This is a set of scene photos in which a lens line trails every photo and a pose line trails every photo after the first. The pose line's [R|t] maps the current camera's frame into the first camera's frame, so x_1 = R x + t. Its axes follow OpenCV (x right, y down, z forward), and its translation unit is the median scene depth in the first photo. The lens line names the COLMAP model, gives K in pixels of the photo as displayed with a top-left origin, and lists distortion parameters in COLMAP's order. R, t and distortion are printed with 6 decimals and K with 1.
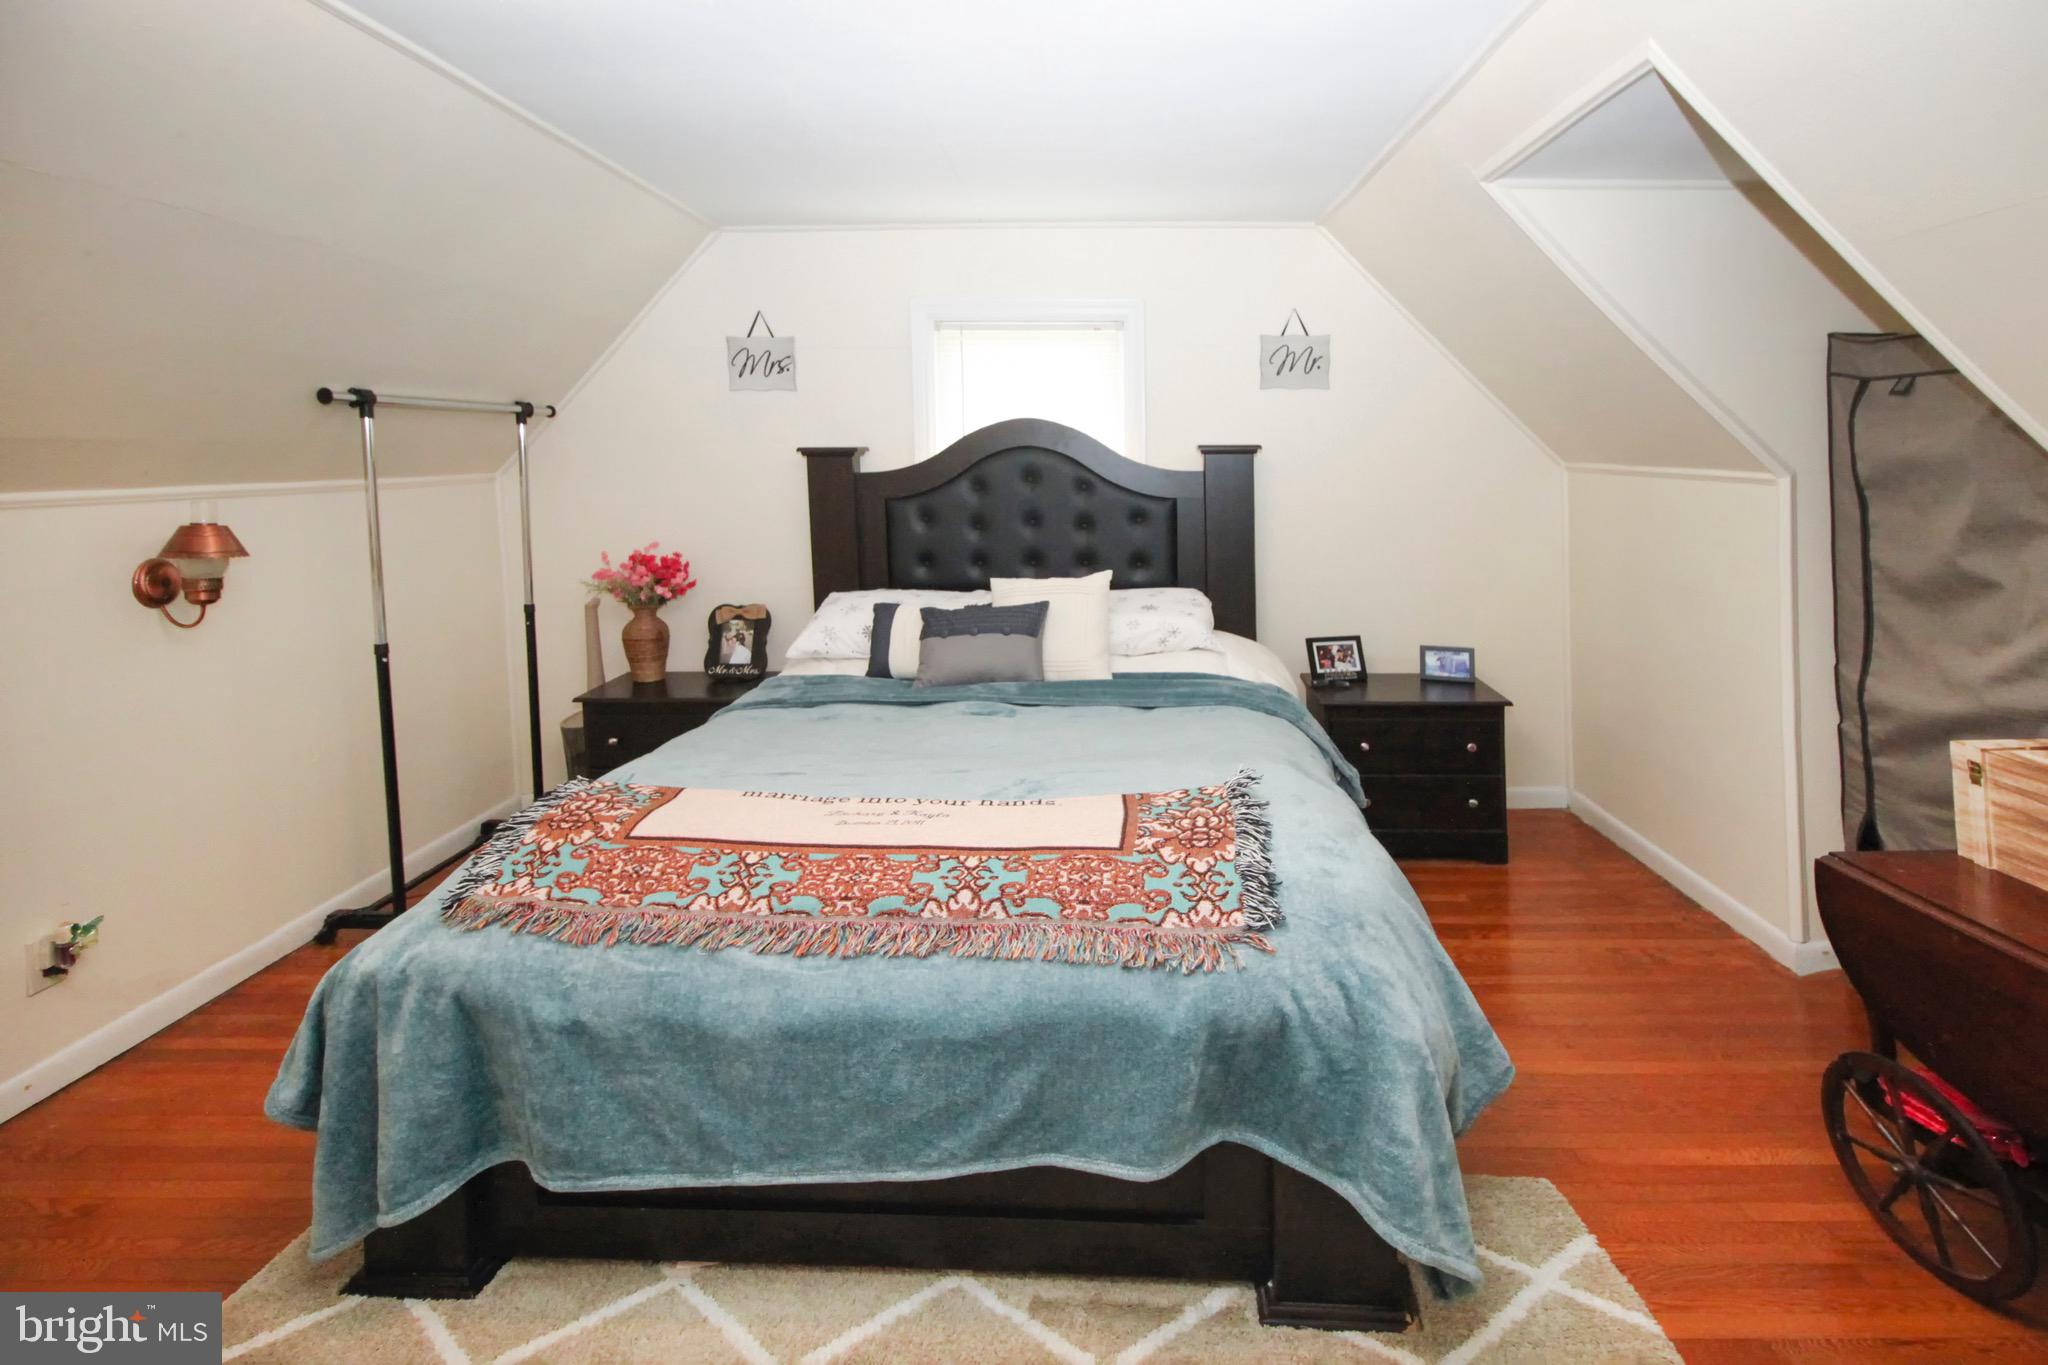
lens RADIAL K [[1017.7, 0, 1027.6], [0, 1017.7, 634.1], [0, 0, 1]] dist [0.003228, -0.001402]
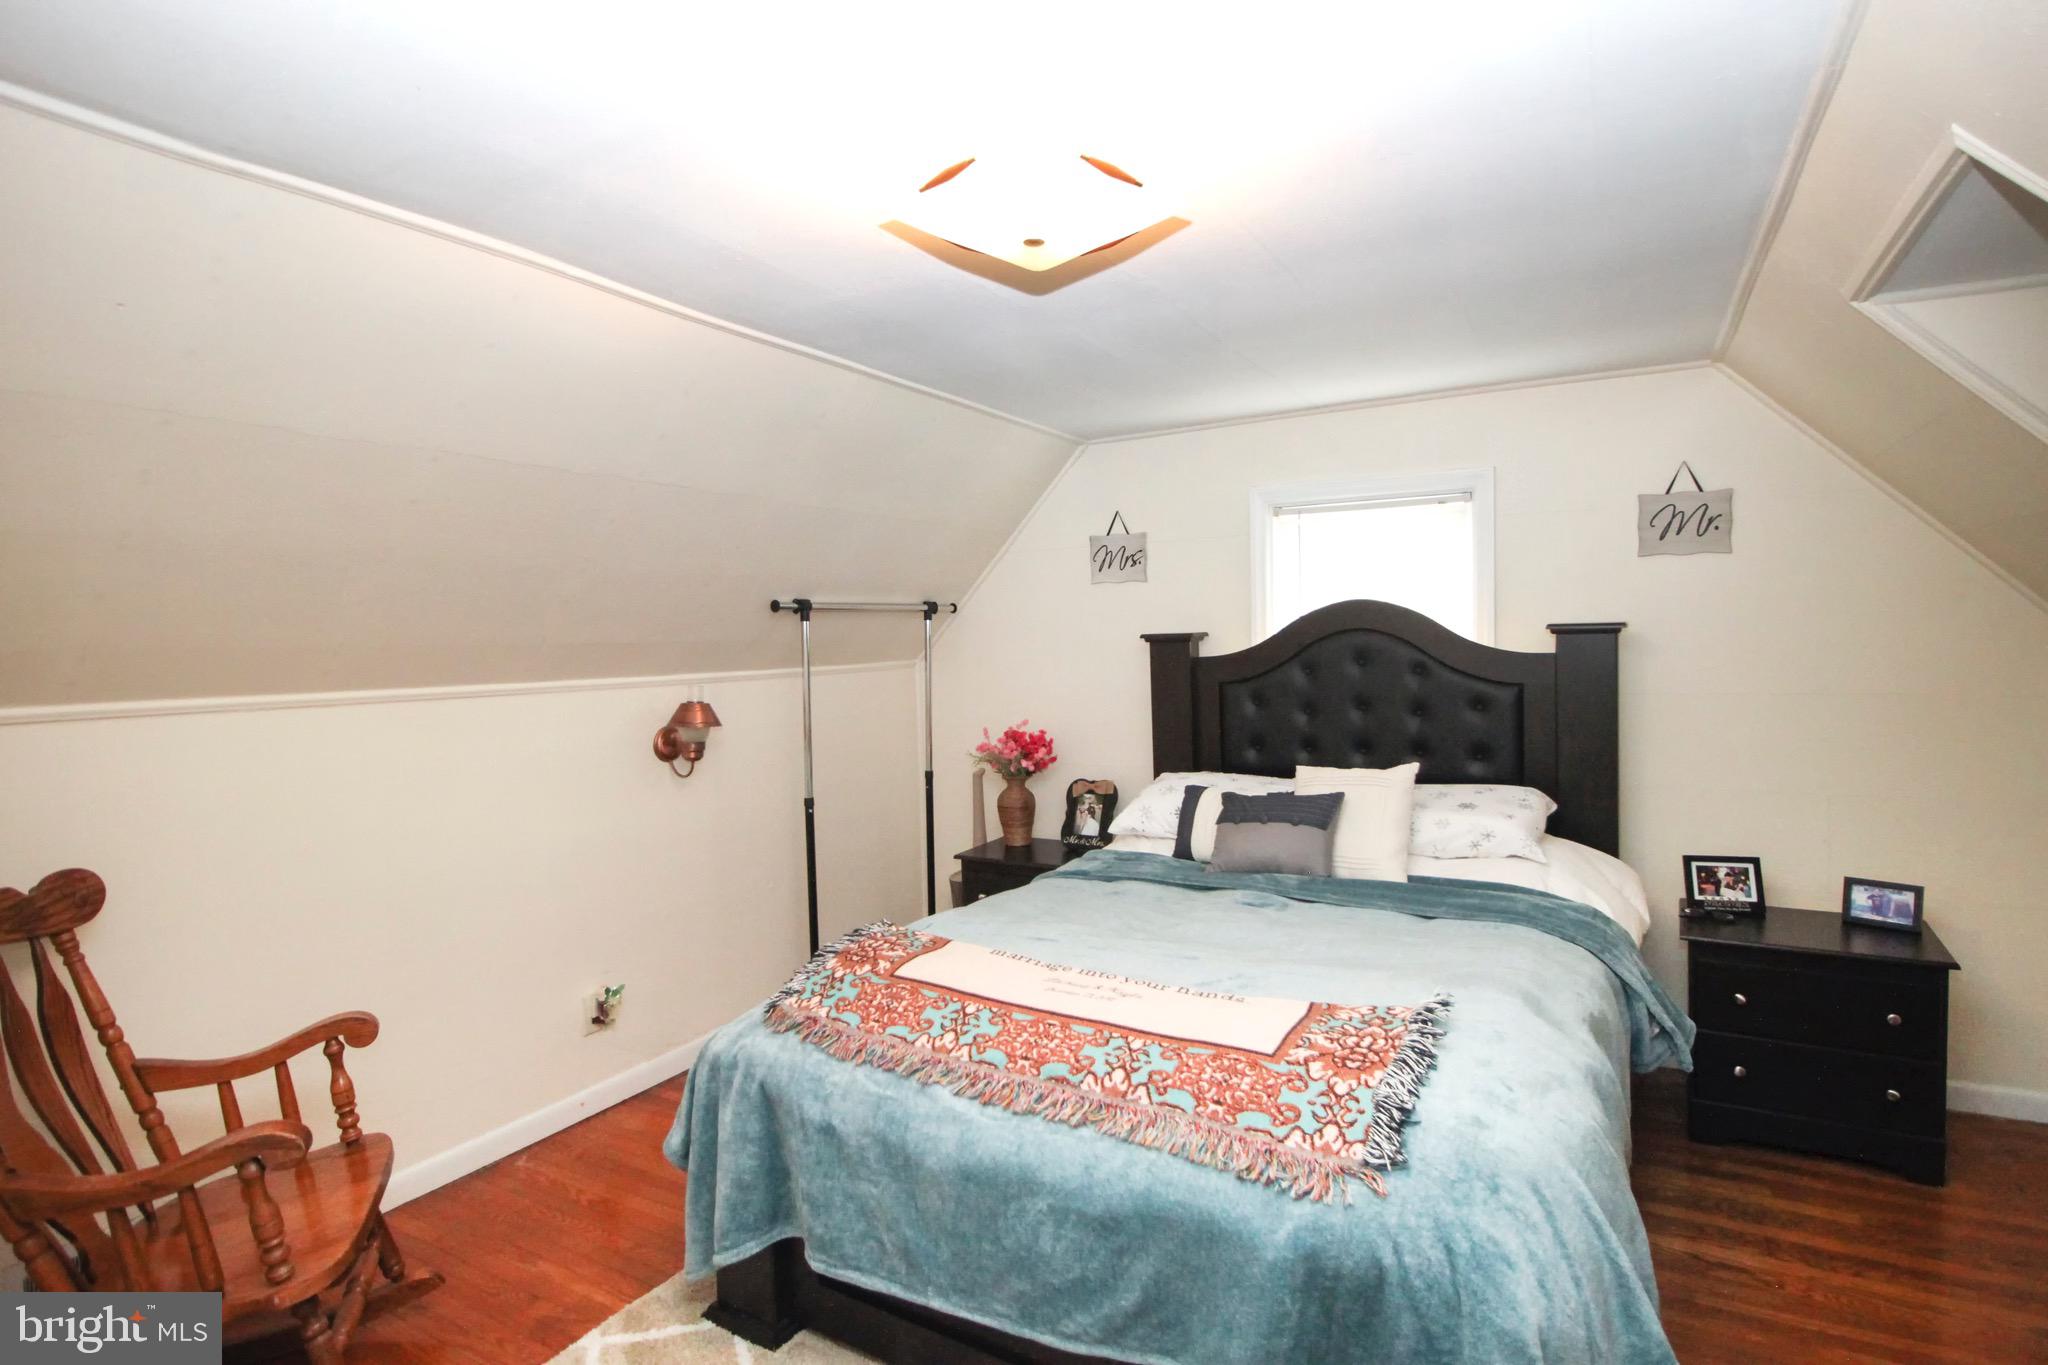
lens RADIAL K [[1079.6, 0, 1024.0], [0, 1079.6, 682.5], [0, 0, 1]] dist [-0.008339, -0.001849]
pose [[0.864299, 0.003686, -0.502966, 0.365826], [-0.062535, 0.993002, -0.100182, -0.020637], [0.499077, 0.118040, 0.858481, -0.030835]]
